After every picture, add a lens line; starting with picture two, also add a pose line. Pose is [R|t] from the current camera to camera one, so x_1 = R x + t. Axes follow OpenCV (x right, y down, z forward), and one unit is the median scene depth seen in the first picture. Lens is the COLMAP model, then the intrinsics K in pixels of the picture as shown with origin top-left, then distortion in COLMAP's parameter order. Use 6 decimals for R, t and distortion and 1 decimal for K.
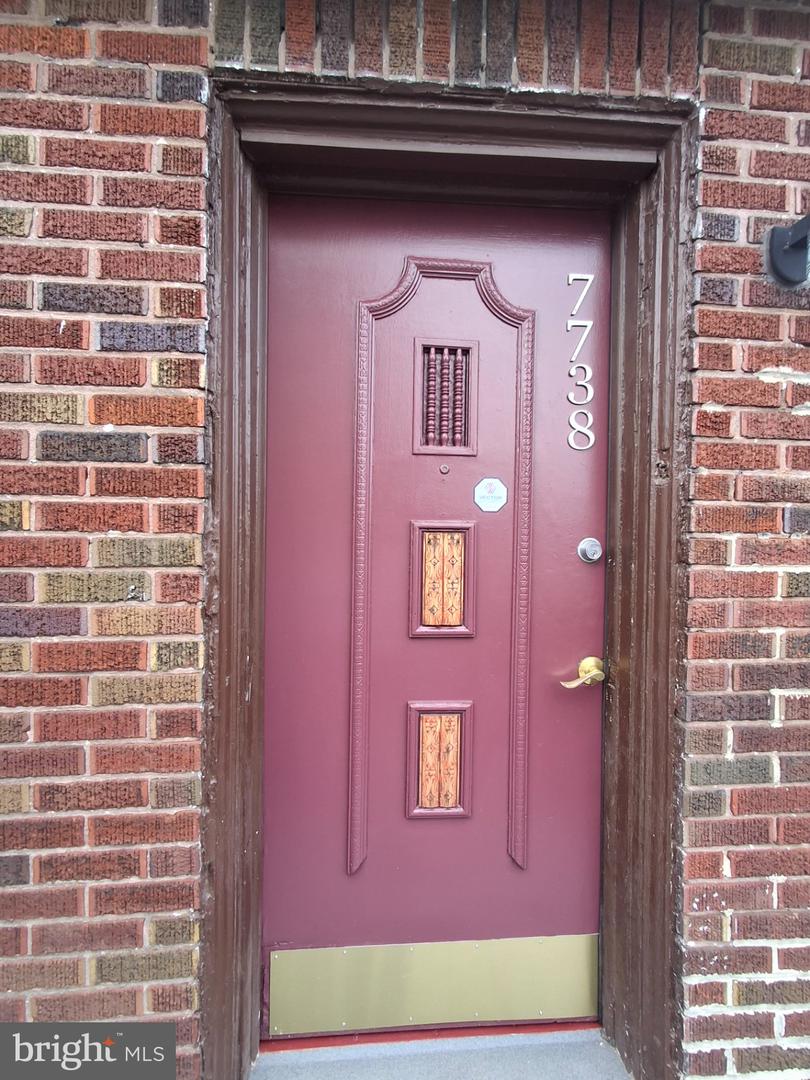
lens RADIAL K [[501.5, 0, 403.6], [0, 501.5, 542.2], [0, 0, 1]] dist [-0.000335, -0.000084]
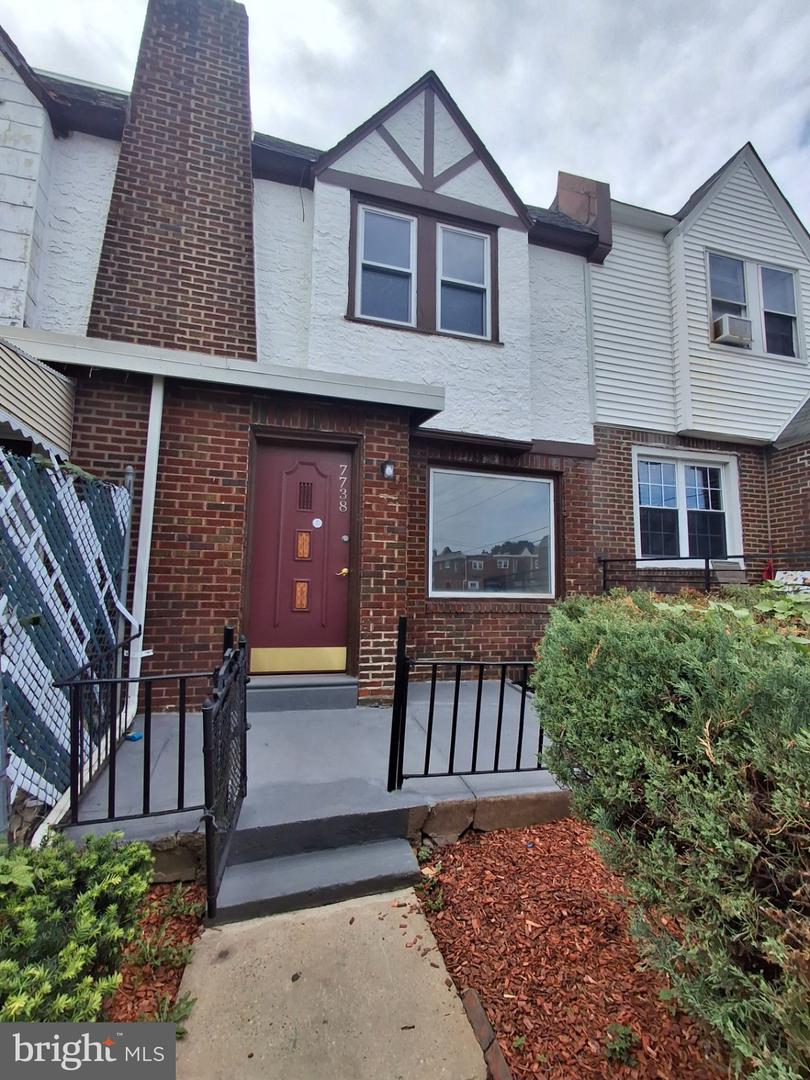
lens RADIAL K [[501.5, 0, 408.0], [0, 501.5, 540.2], [0, 0, 1]] dist [-0.000335, -0.000084]
pose [[0.979253, 0.024363, 0.201174, 0.103716], [-0.001234, 0.993445, -0.114301, 0.540111], [-0.202640, 0.111681, 0.972864, -3.210692]]
